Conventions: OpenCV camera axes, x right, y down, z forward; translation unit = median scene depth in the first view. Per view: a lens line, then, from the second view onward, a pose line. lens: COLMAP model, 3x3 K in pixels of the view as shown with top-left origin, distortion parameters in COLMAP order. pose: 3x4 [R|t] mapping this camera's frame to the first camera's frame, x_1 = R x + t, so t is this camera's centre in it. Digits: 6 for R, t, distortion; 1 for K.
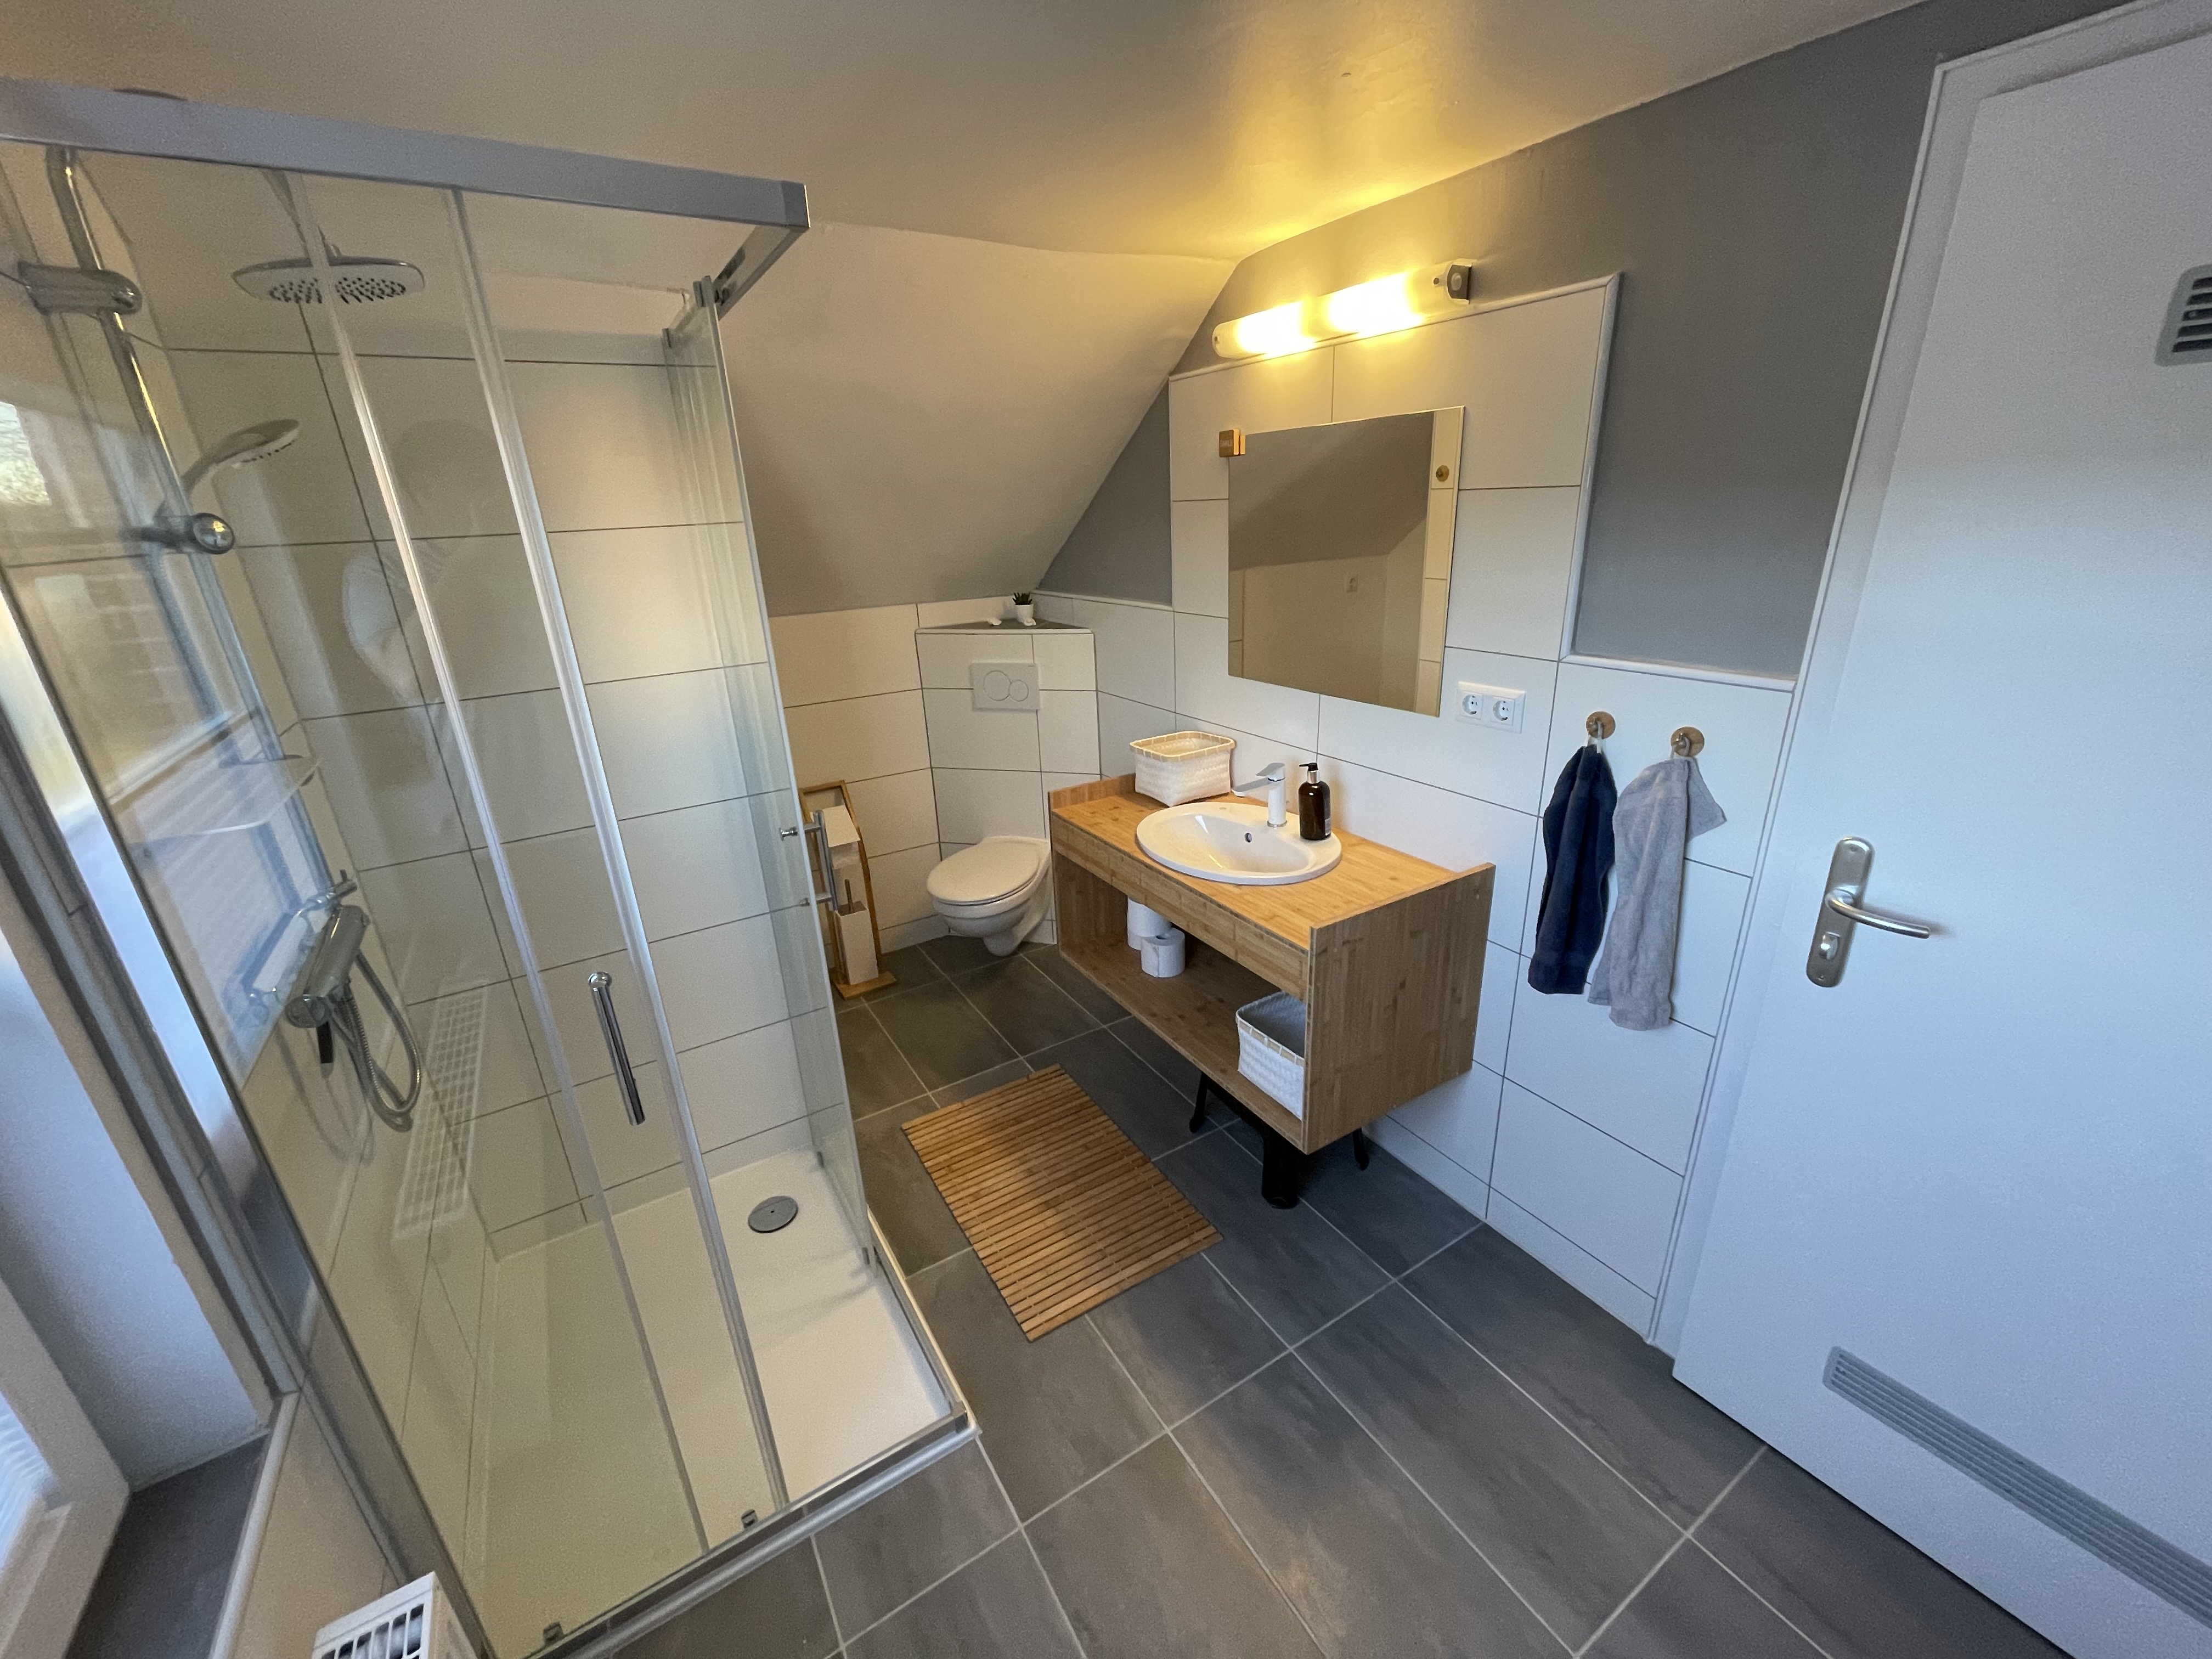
lens RADIAL K [[889.6, 0, 1106.0], [0, 889.6, 829.5], [0, 0, 1]] dist [-0.003013, 0.000005]
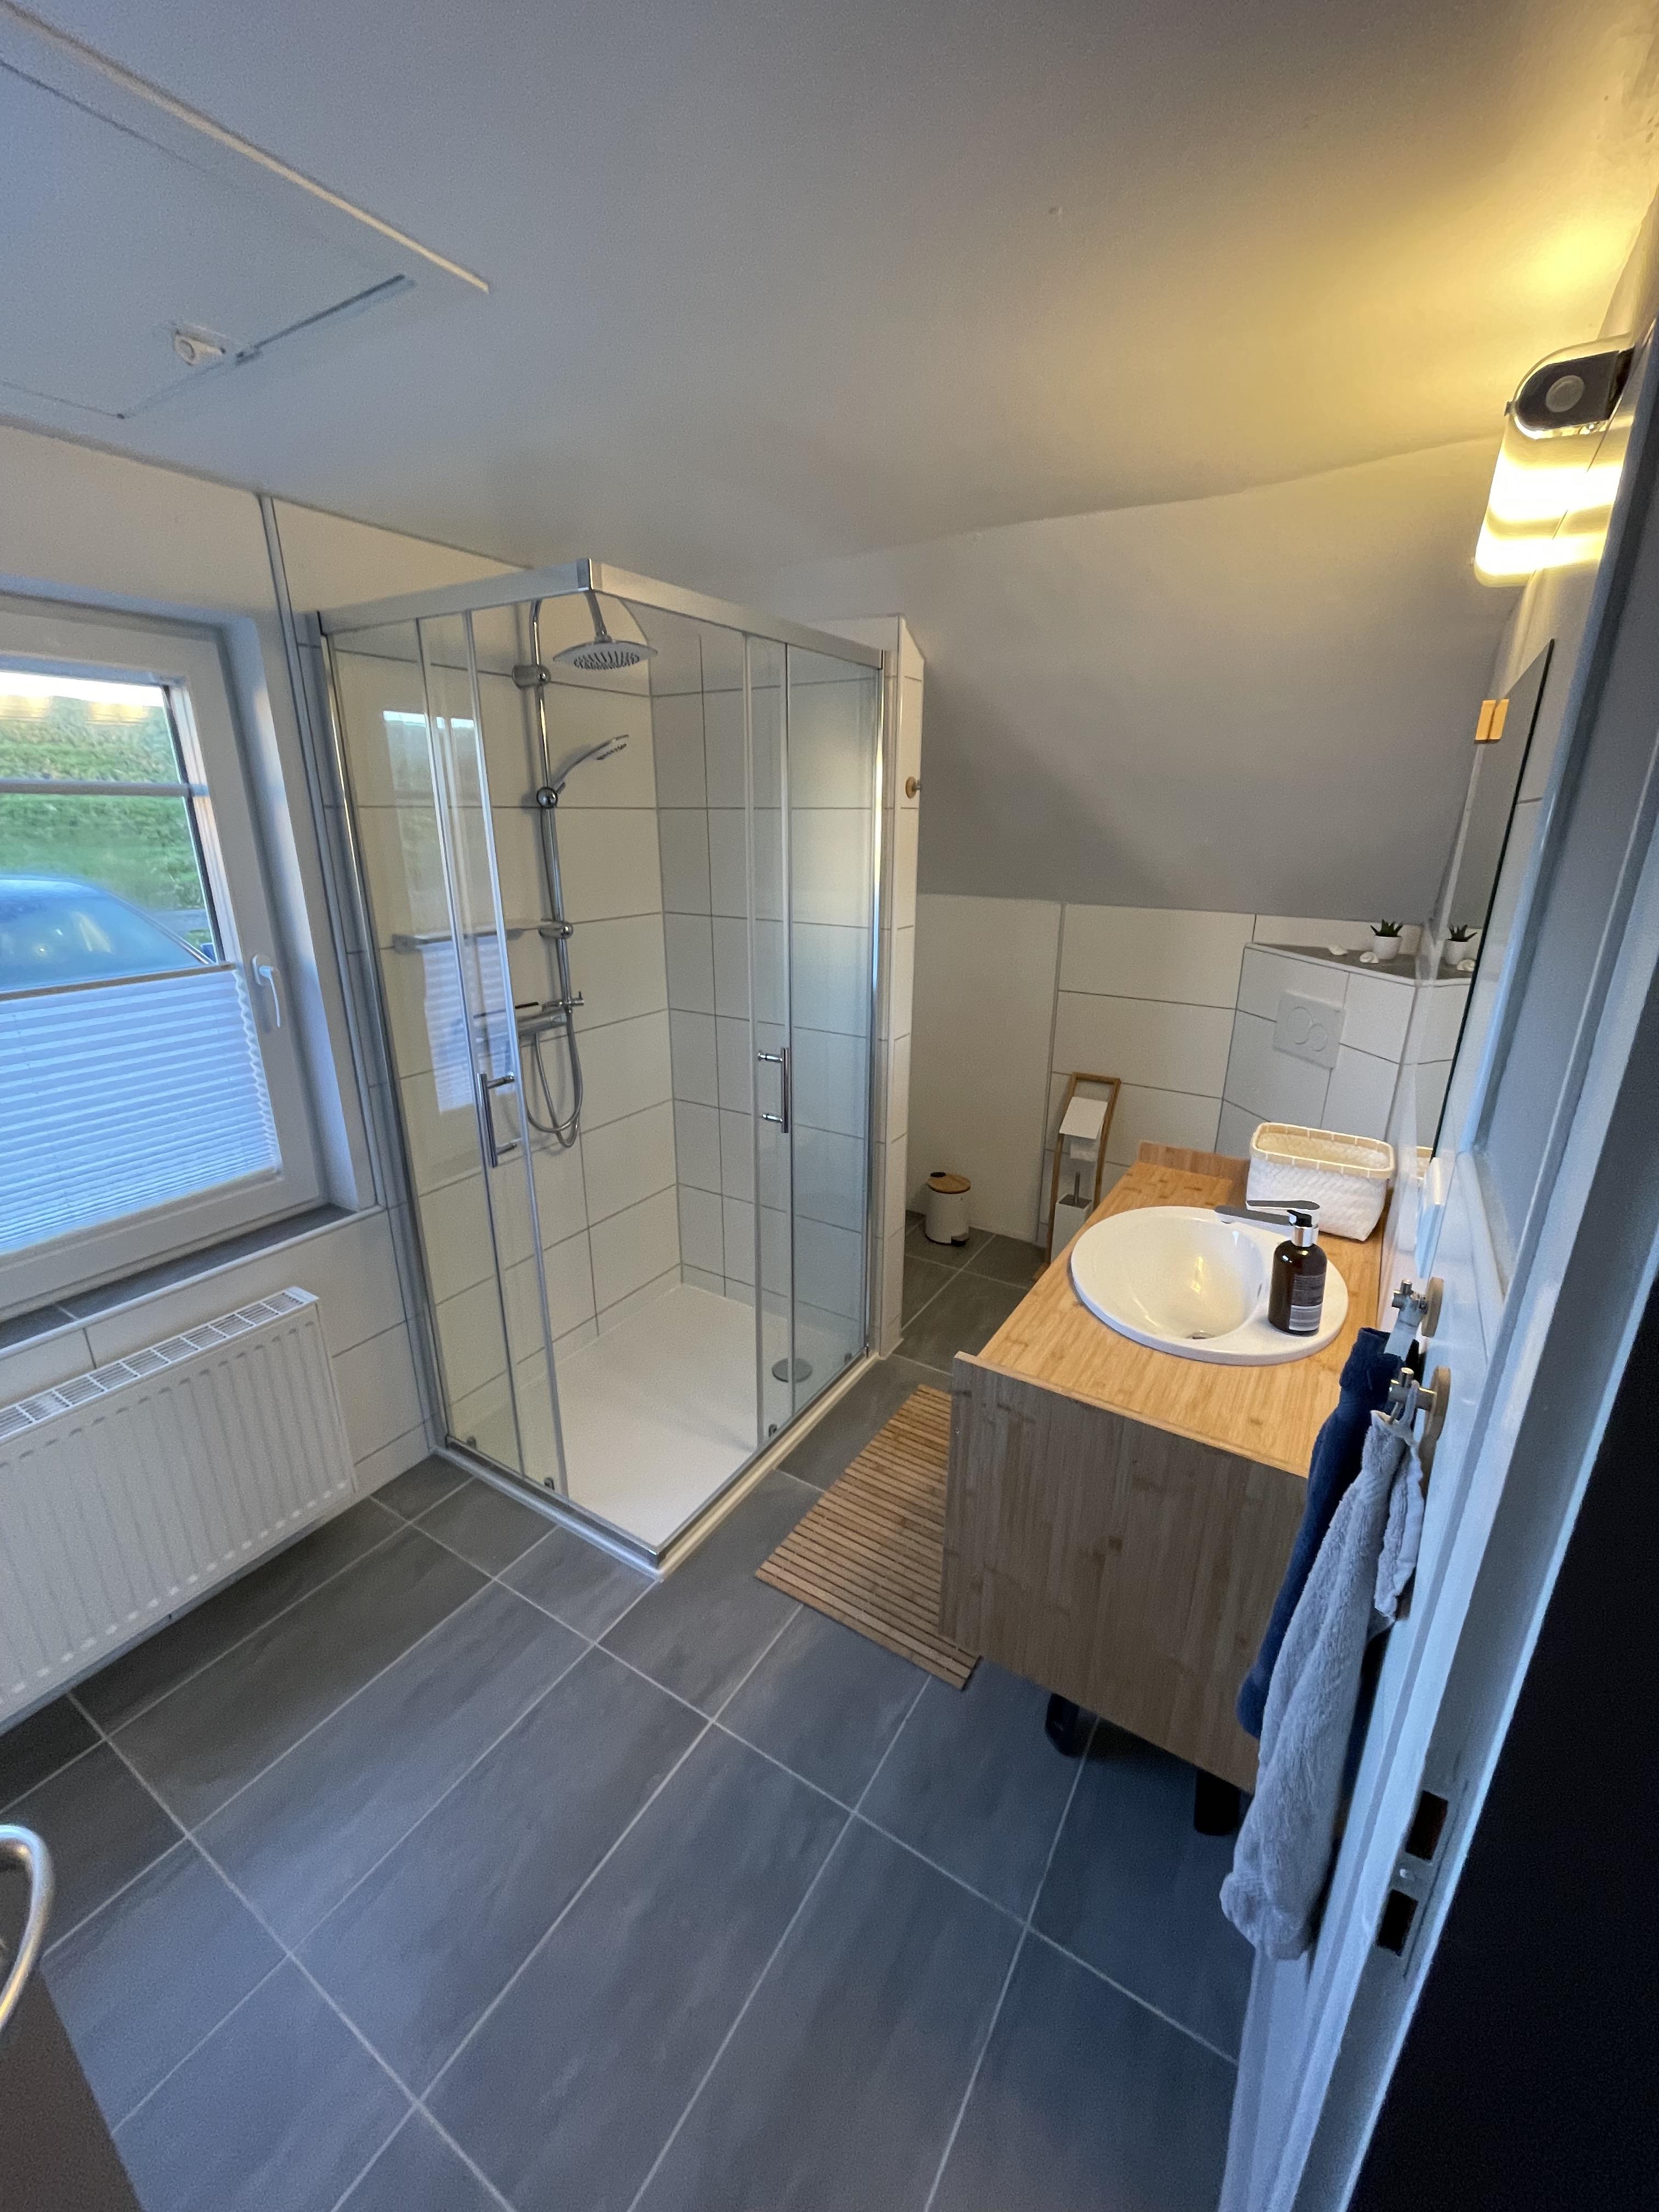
lens RADIAL K [[889.6, 0, 829.5], [0, 889.6, 1106.0], [0, 0, 1]] dist [-0.003013, 0.000005]
pose [[0.446994, 0.321337, -0.834829, 0.608002], [-0.331813, 0.926234, 0.178857, -0.152805], [0.830720, 0.197059, 0.520645, 0.373320]]
